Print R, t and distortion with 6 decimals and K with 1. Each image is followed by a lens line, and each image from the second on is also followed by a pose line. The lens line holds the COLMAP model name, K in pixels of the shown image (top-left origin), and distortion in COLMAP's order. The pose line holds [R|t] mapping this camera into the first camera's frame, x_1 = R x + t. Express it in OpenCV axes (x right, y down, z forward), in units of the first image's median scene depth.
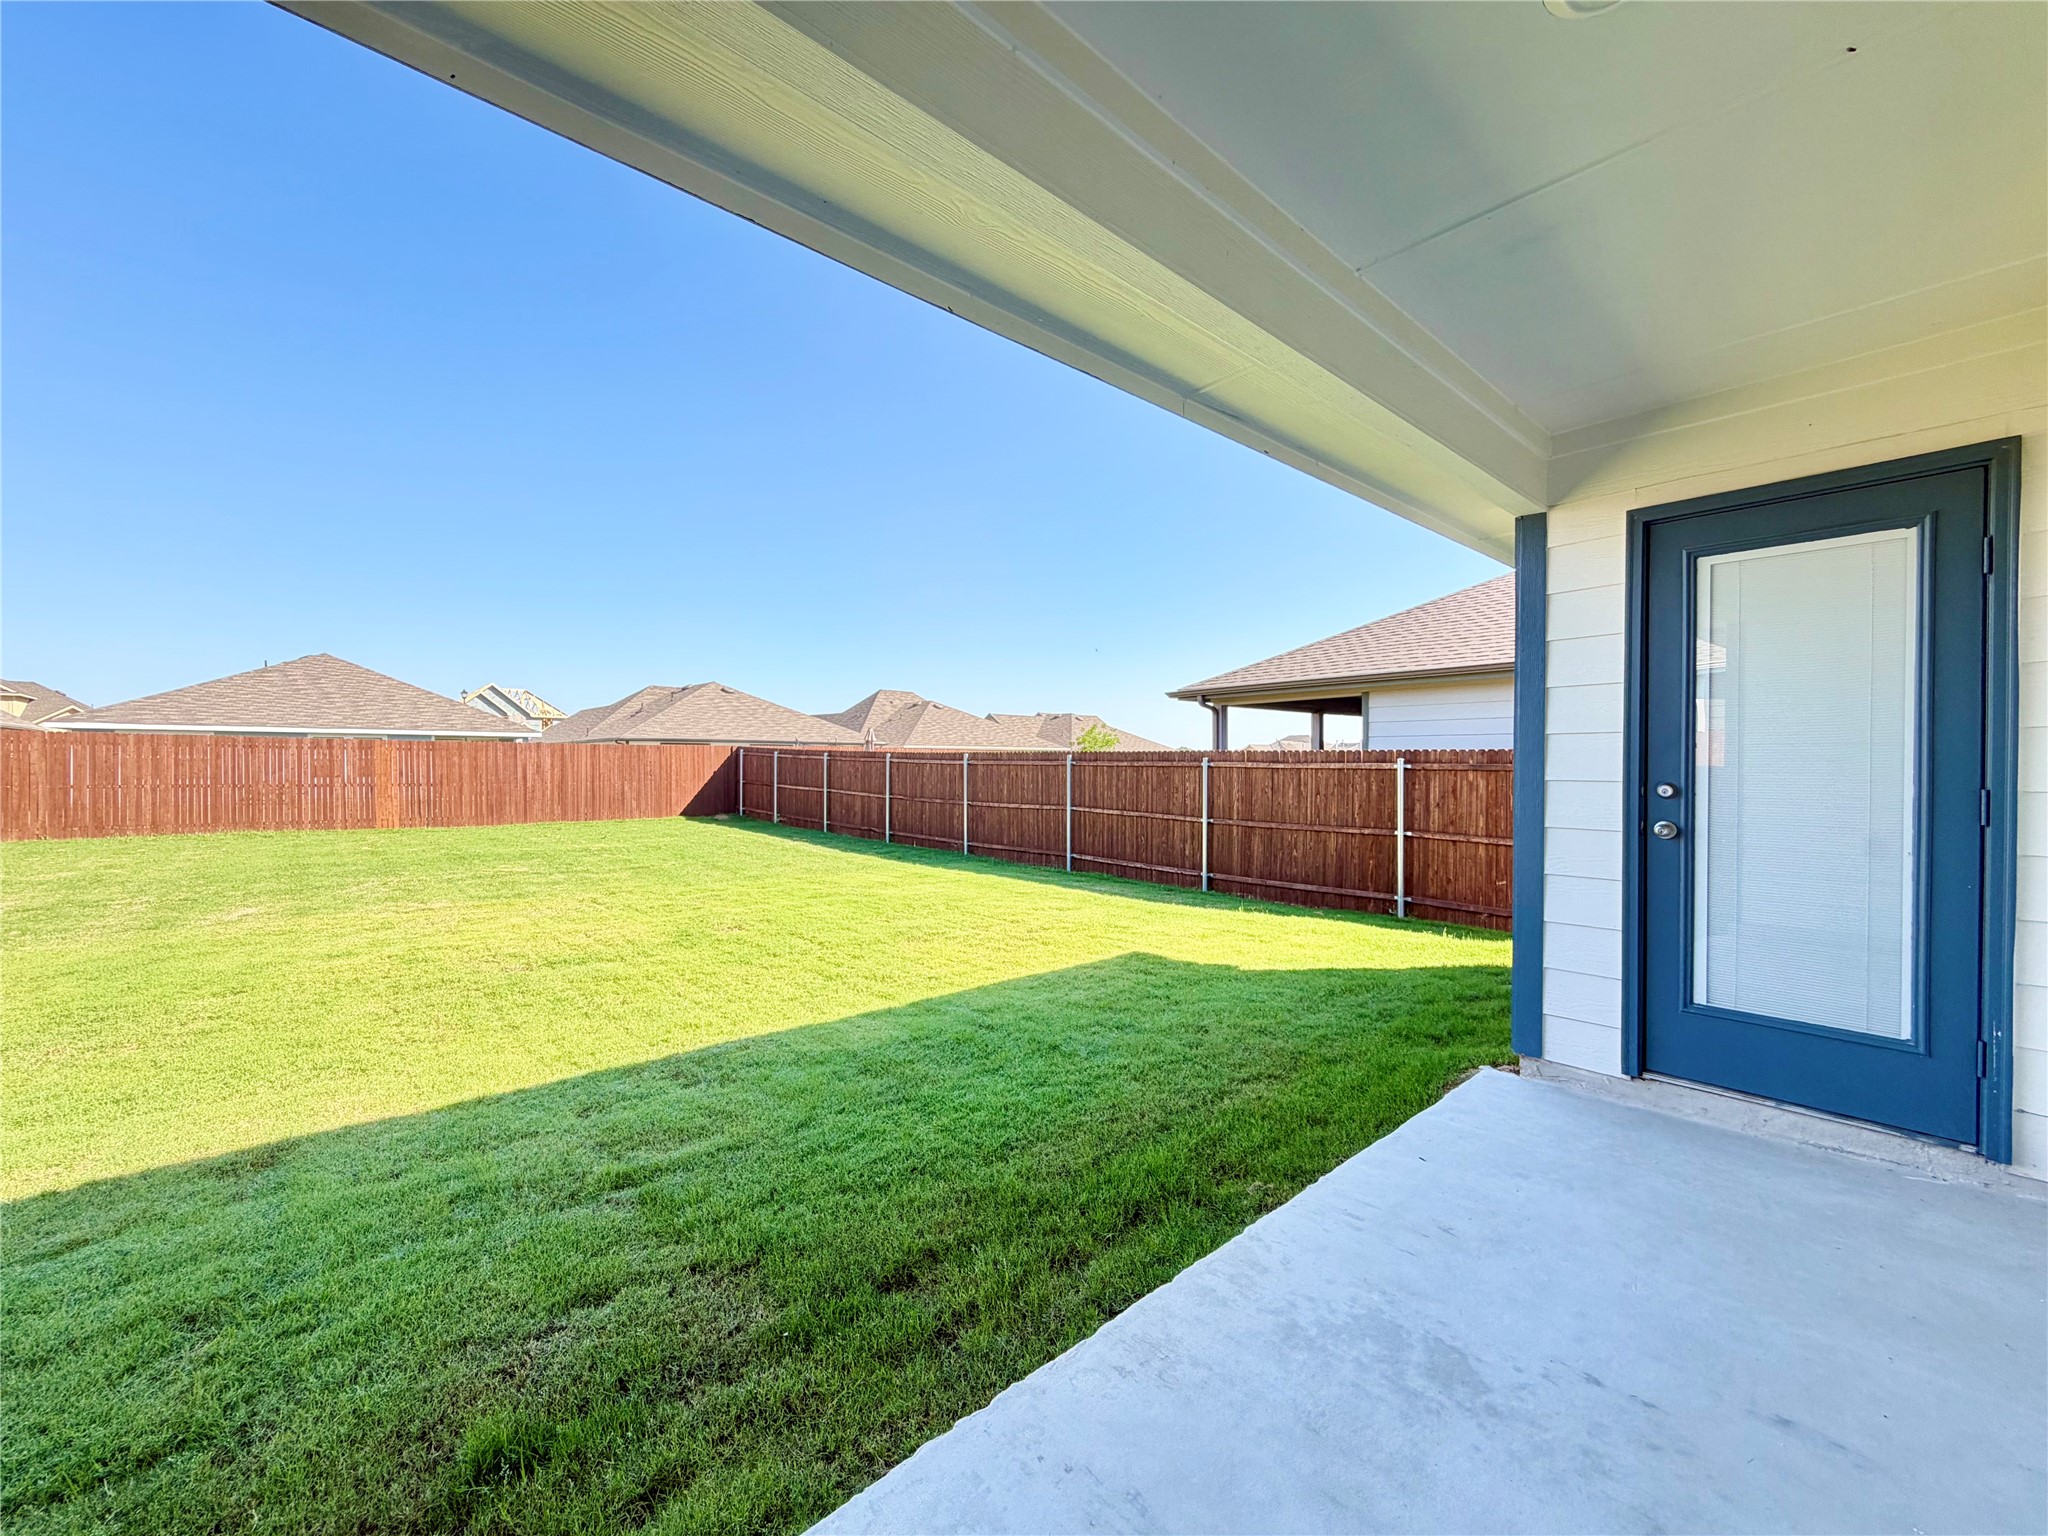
lens RADIAL K [[817.7, 0, 1019.6], [0, 817.7, 768.5], [0, 0, 1]] dist [-0.000847, 0.000507]
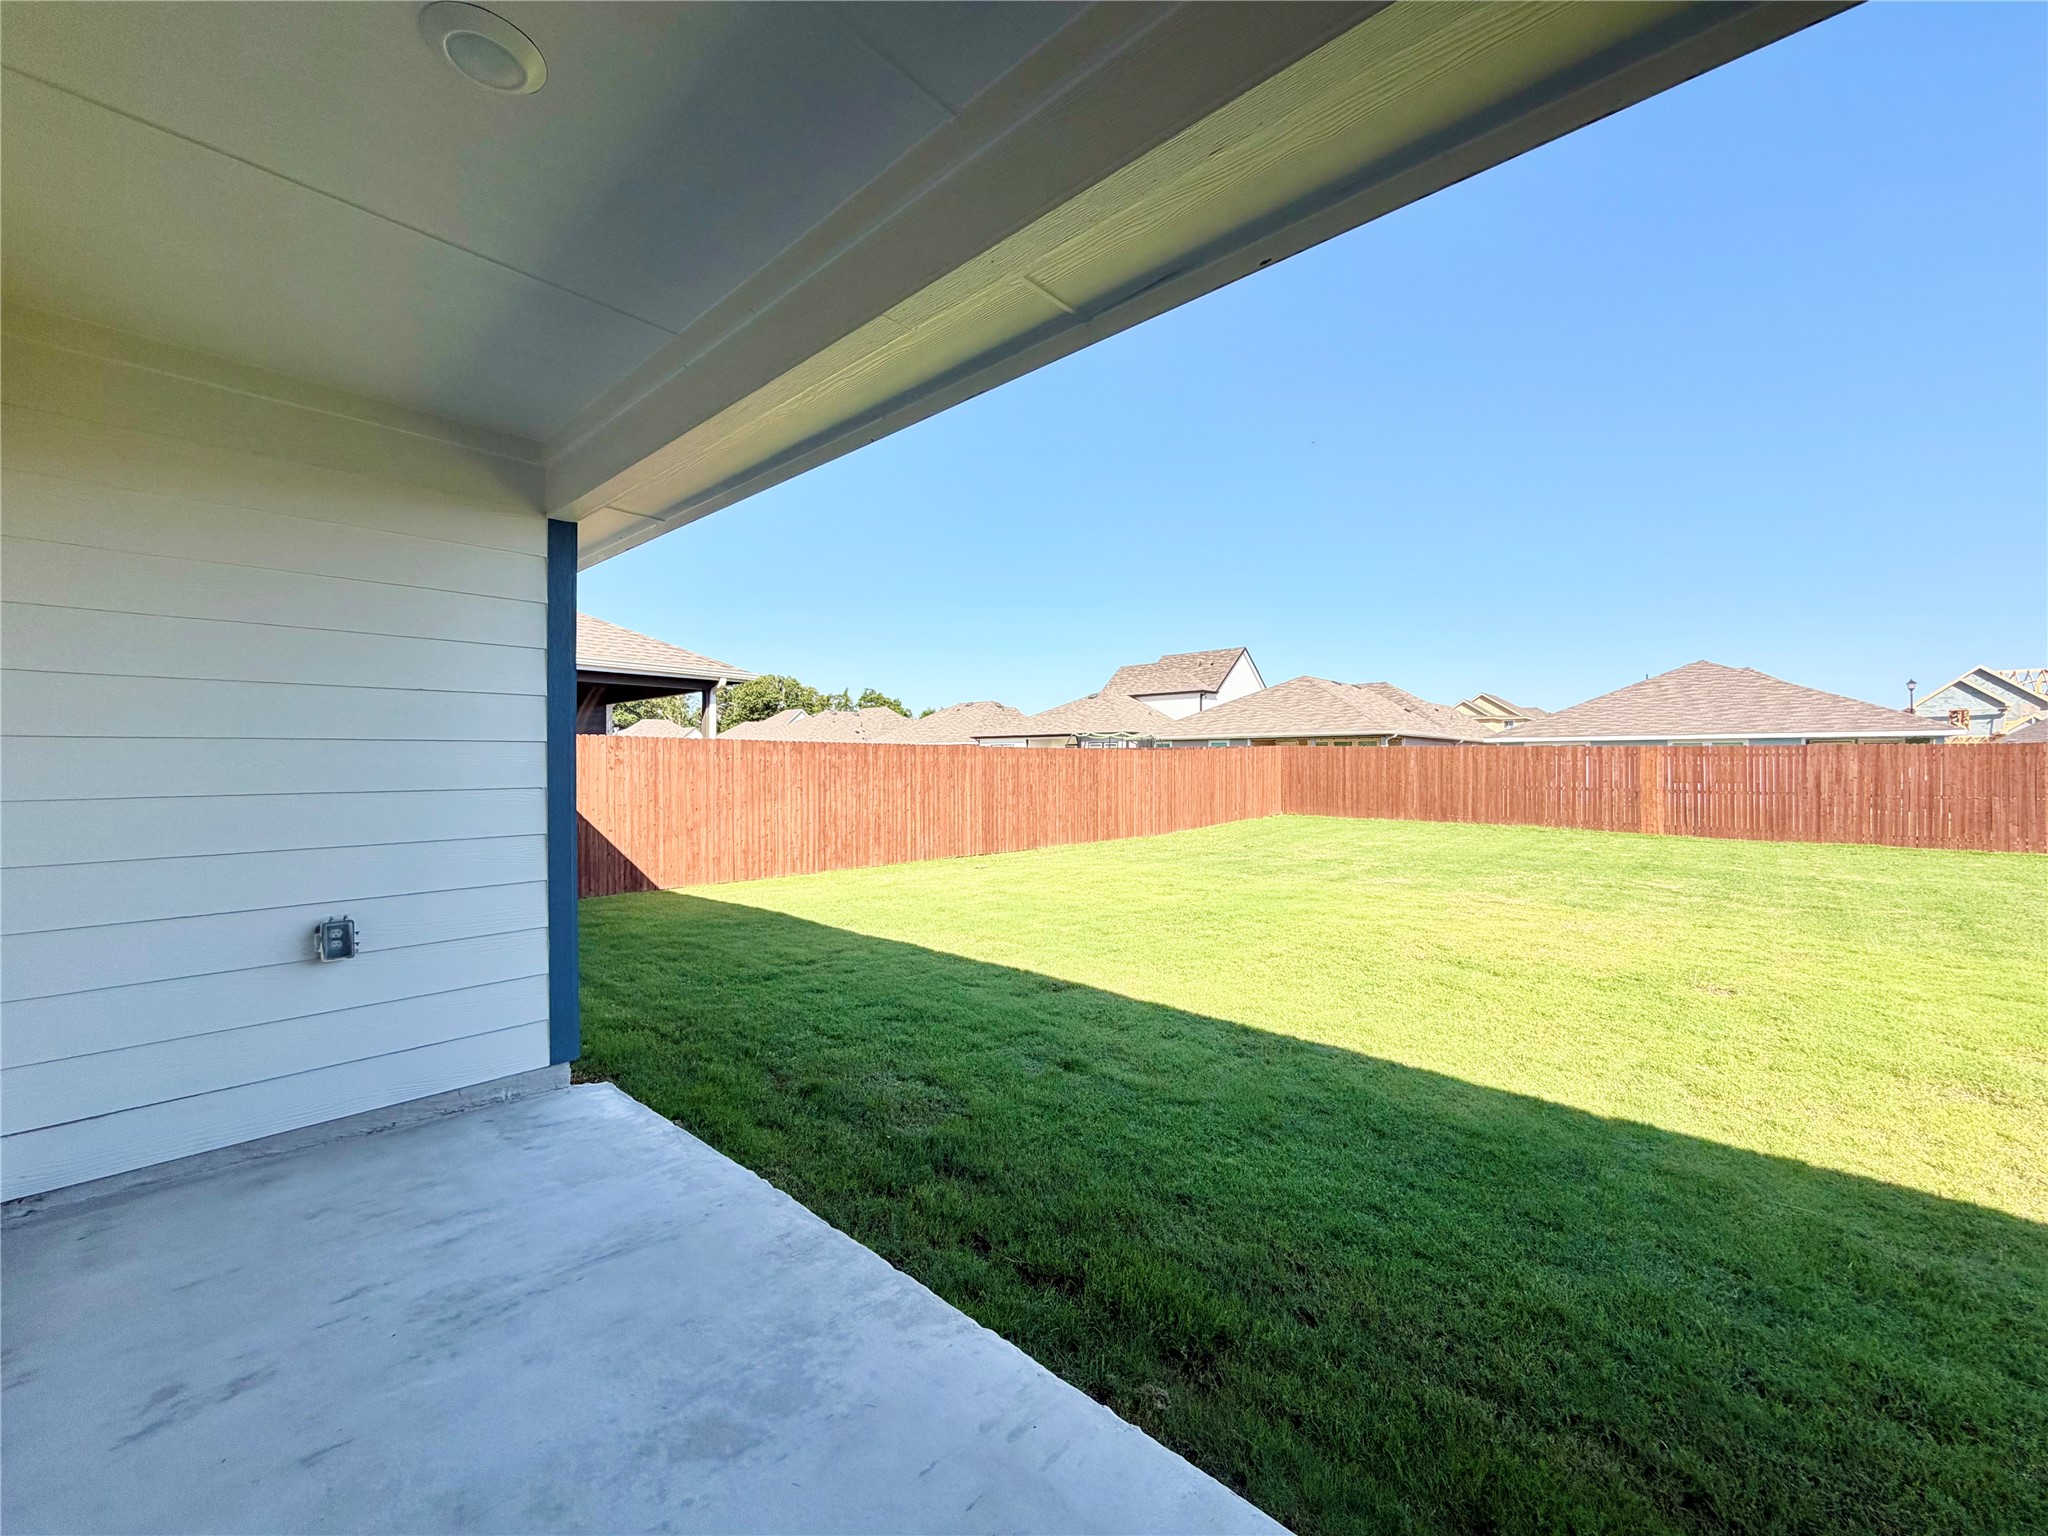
lens RADIAL K [[817.7, 0, 1015.2], [0, 817.7, 762.7], [0, 0, 1]] dist [-0.000847, 0.000507]
pose [[0.091737, -0.004272, -0.995774, 0.188778], [-0.009971, 0.999937, -0.005209, -0.001229], [0.995733, 0.010406, 0.091689, 0.160681]]
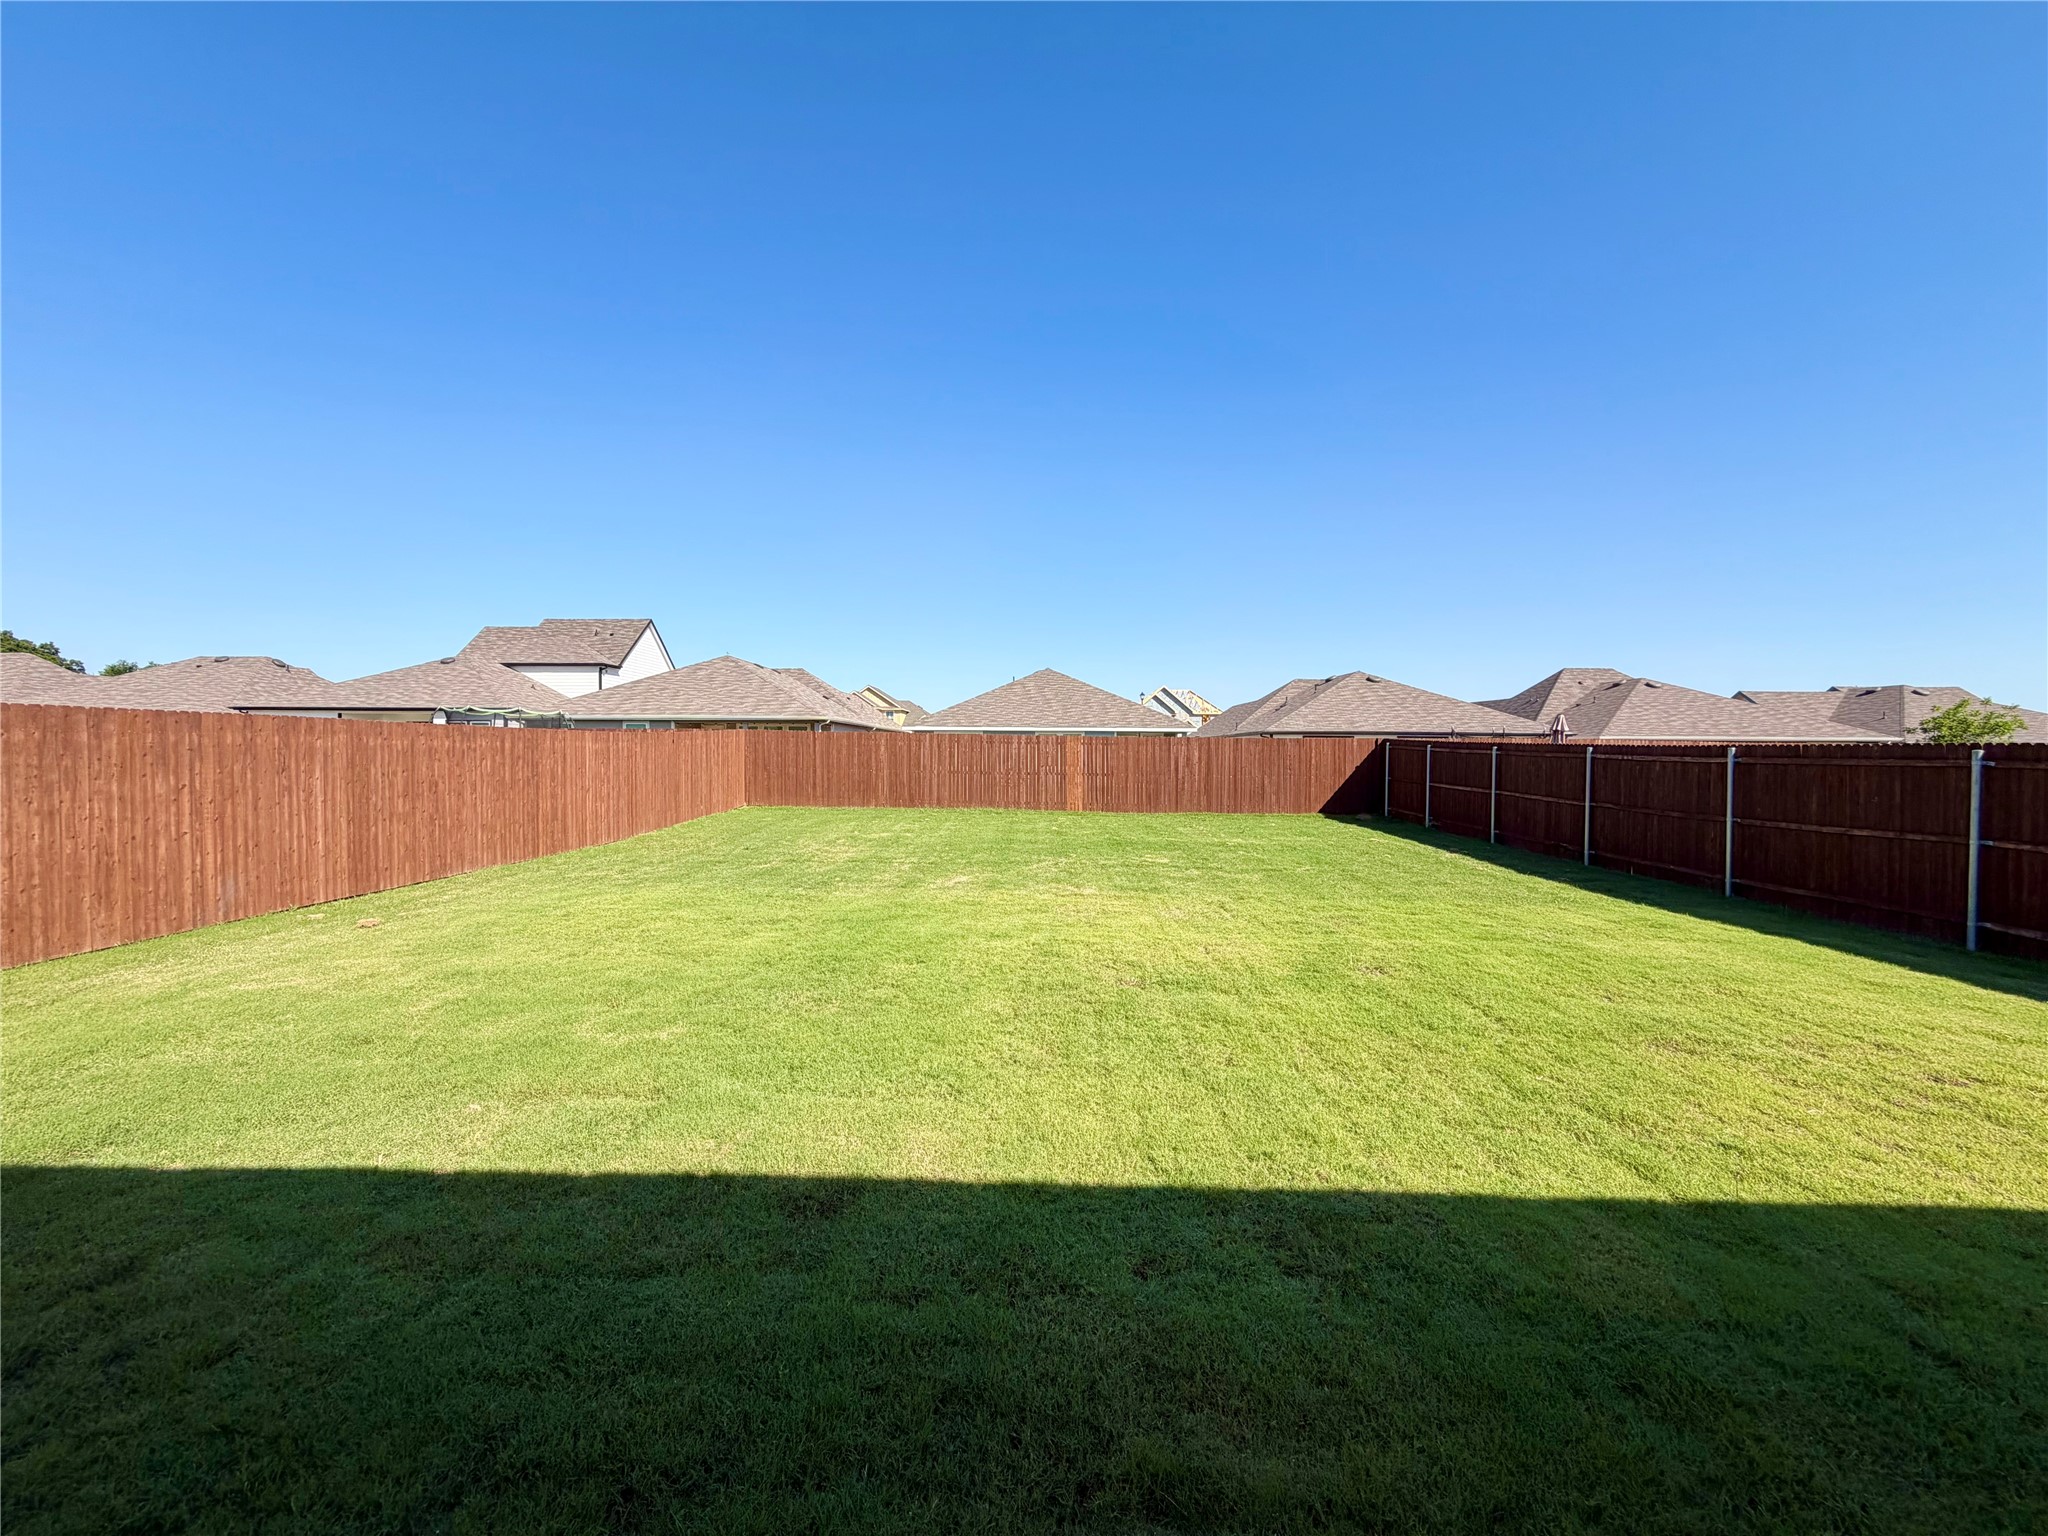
lens RADIAL K [[817.7, 0, 1021.2], [0, 817.7, 756.1], [0, 0, 1]] dist [-0.000847, 0.000507]
pose [[0.732097, 0.006127, -0.681172, -0.034829], [-0.010325, 0.999944, -0.002103, -0.003353], [0.681122, 0.008572, 0.732120, 0.105347]]
